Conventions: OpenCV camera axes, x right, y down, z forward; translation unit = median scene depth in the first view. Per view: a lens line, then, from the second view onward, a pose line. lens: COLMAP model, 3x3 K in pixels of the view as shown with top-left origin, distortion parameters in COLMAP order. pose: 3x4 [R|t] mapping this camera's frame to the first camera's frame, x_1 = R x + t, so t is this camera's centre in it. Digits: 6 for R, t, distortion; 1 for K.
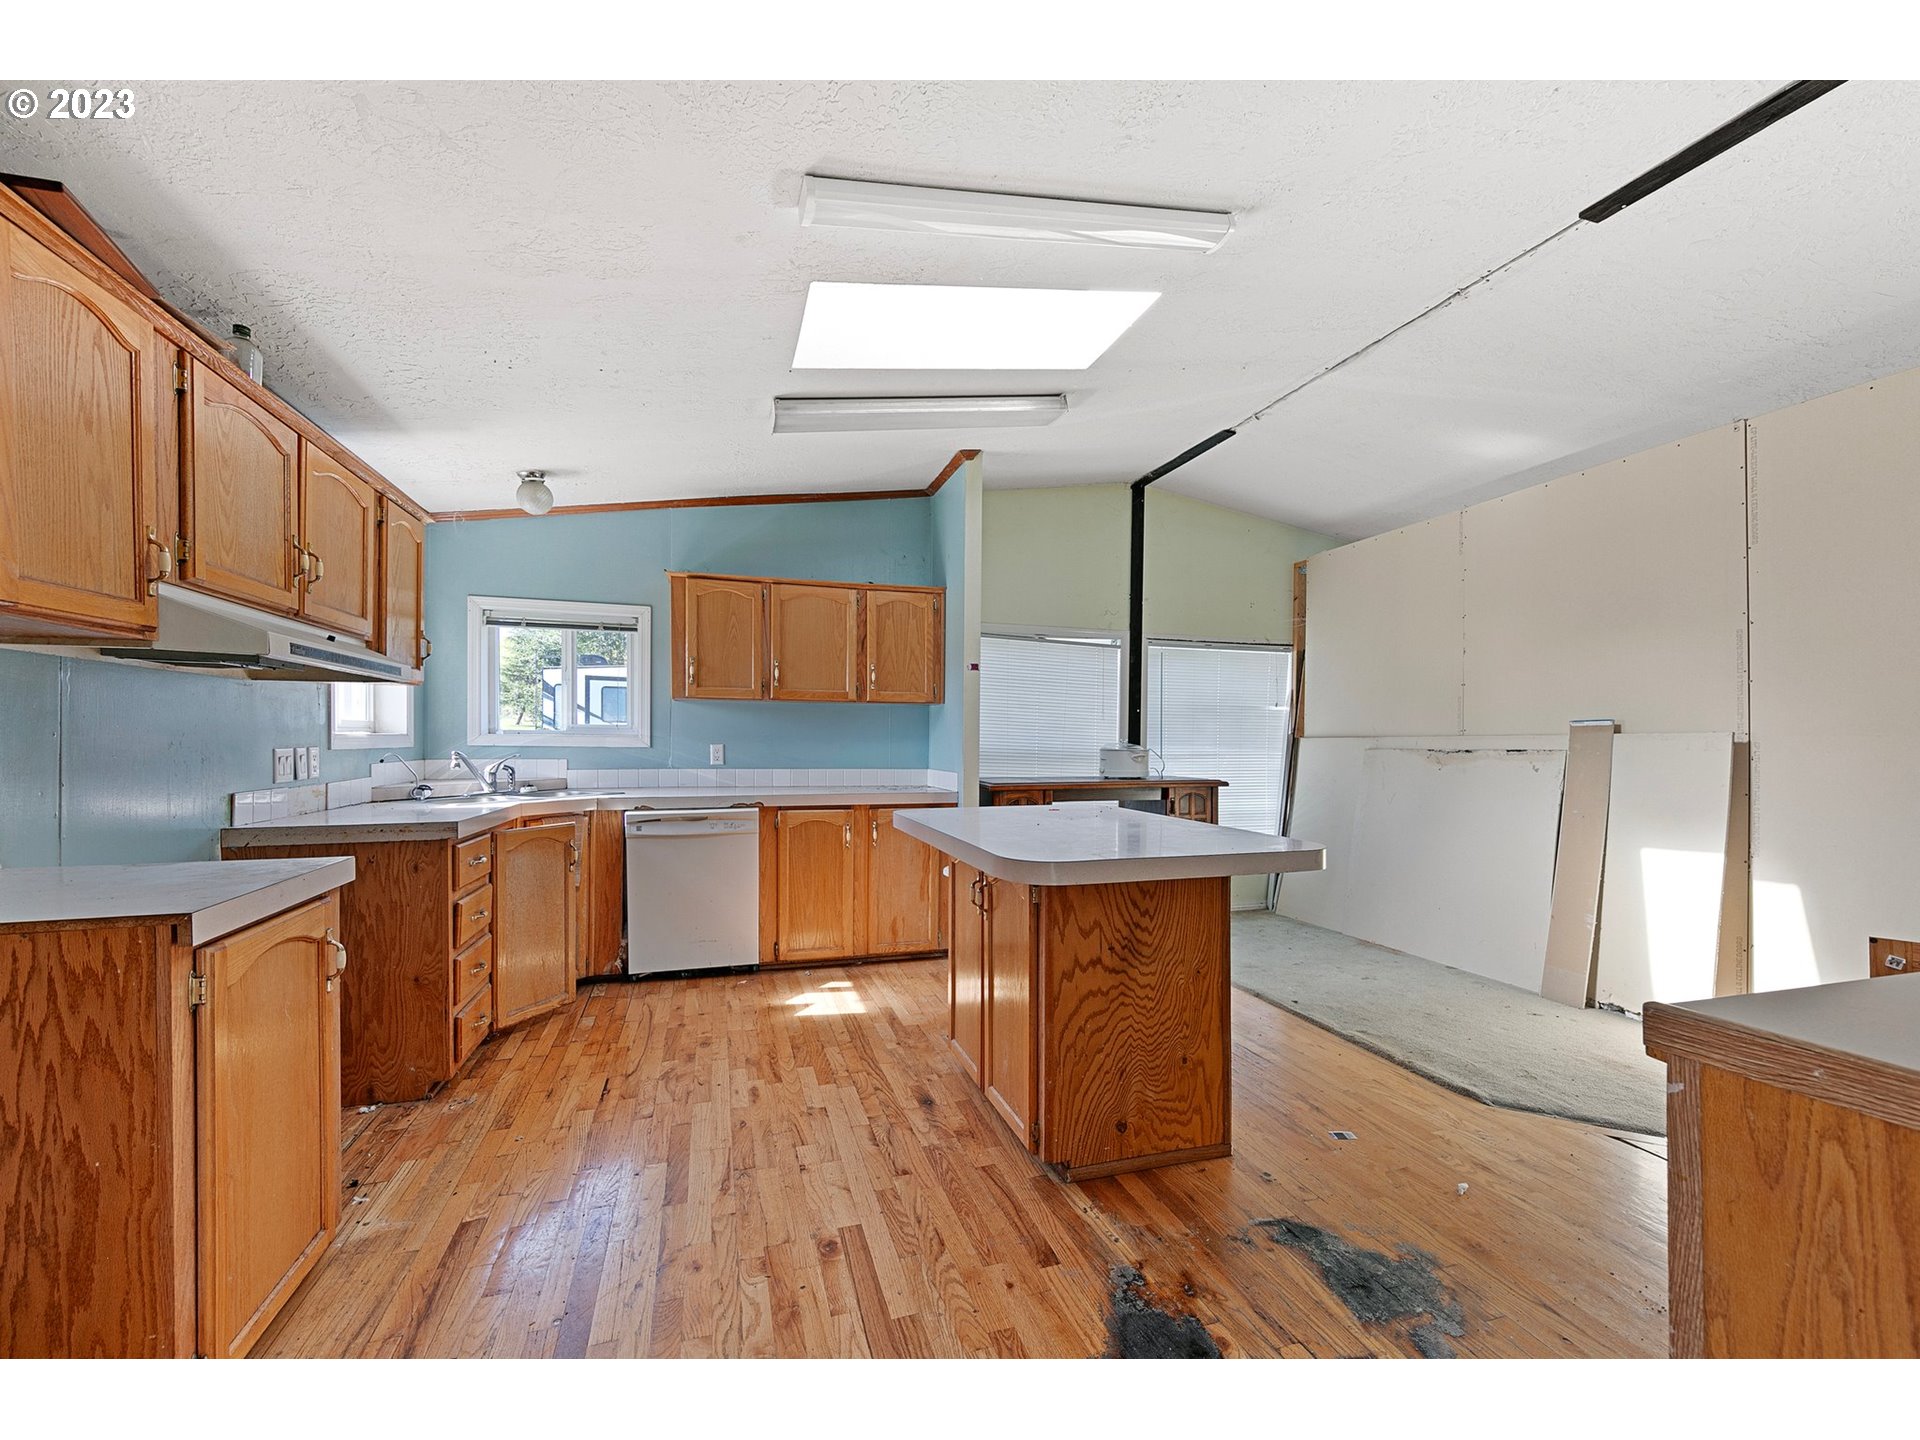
lens RADIAL K [[788.4, 0, 975.4], [0, 788.4, 736.7], [0, 0, 1]] dist [0.001535, 0.000042]
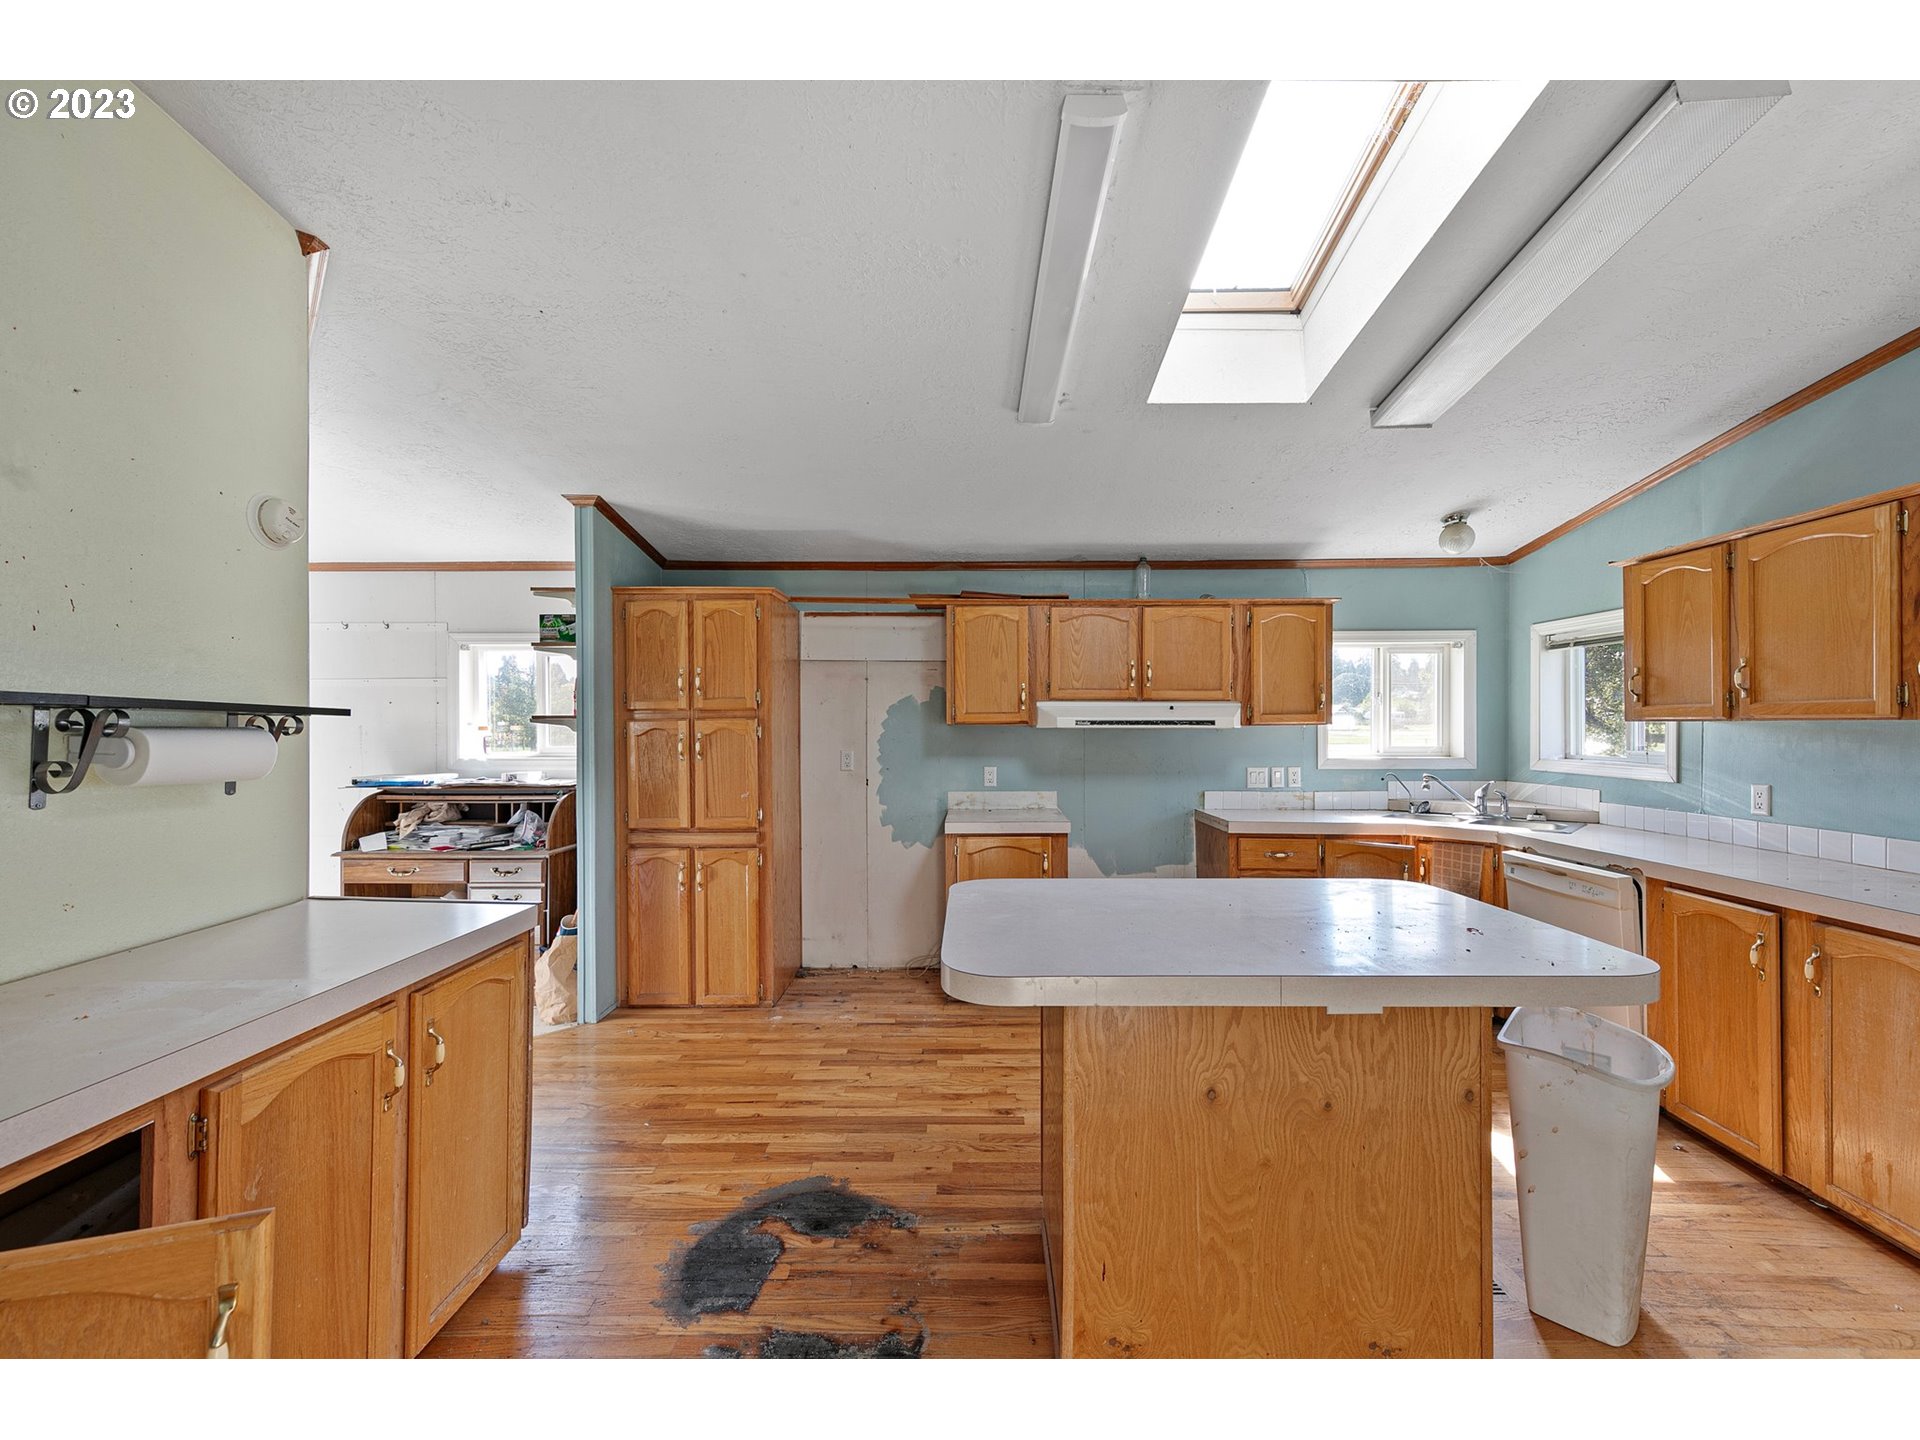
lens RADIAL K [[788.4, 0, 975.4], [0, 788.4, 736.7], [0, 0, 1]] dist [0.001535, 0.000042]
pose [[-0.314913, 0.007492, -0.949091, 1.140718], [0.002214, 0.999972, 0.007159, -0.082718], [0.949118, 0.000153, -0.314921, 1.273552]]
